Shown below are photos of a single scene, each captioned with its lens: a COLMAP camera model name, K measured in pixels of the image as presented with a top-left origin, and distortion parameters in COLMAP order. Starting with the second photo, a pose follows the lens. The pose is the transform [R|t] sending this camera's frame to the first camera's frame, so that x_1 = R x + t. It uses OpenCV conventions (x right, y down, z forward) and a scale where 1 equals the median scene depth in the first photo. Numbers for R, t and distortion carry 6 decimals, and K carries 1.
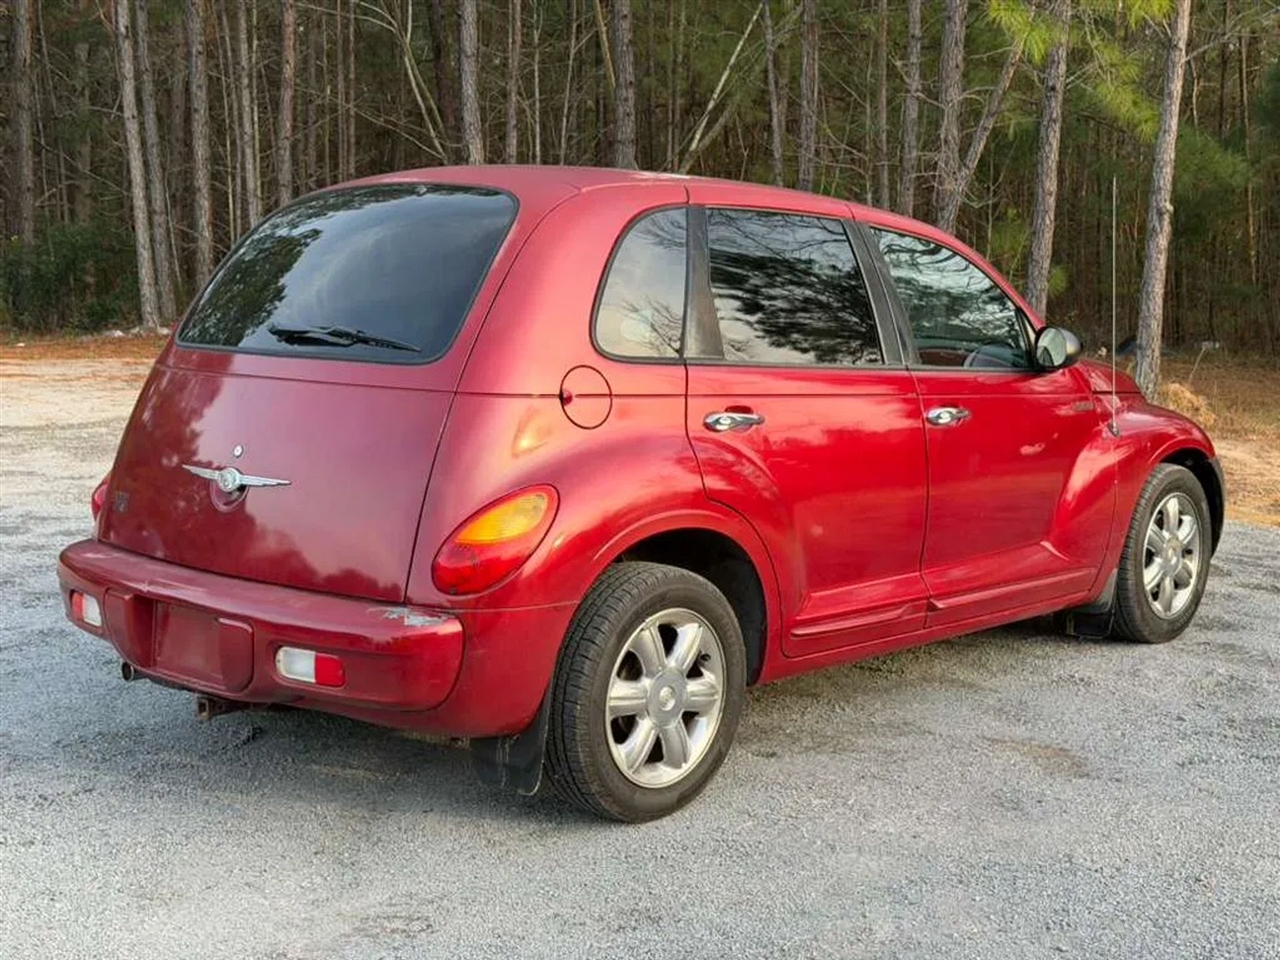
lens RADIAL K [[1777.4, 0, 643.6], [0, 1777.4, 495.8], [0, 0, 1]] dist [0.249724, -0.536424]
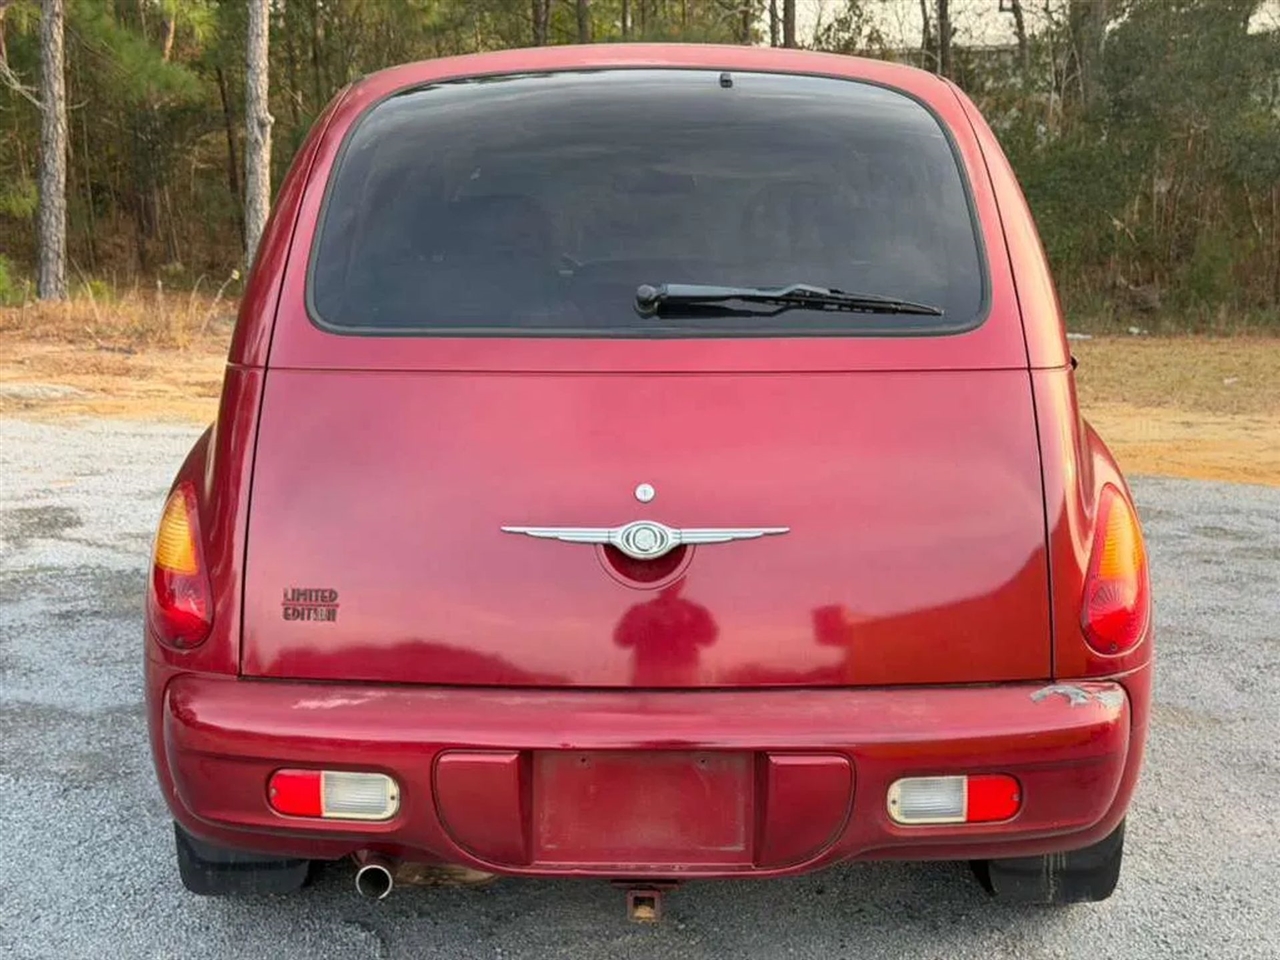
lens RADIAL K [[1777.4, 0, 643.6], [0, 1777.4, 495.8], [0, 0, 1]] dist [0.249724, -0.536424]
pose [[0.754735, -0.128947, 0.643233, -0.192936], [0.098957, 0.991651, 0.082683, -0.023187], [-0.648524, 0.001248, 0.761193, 0.160219]]
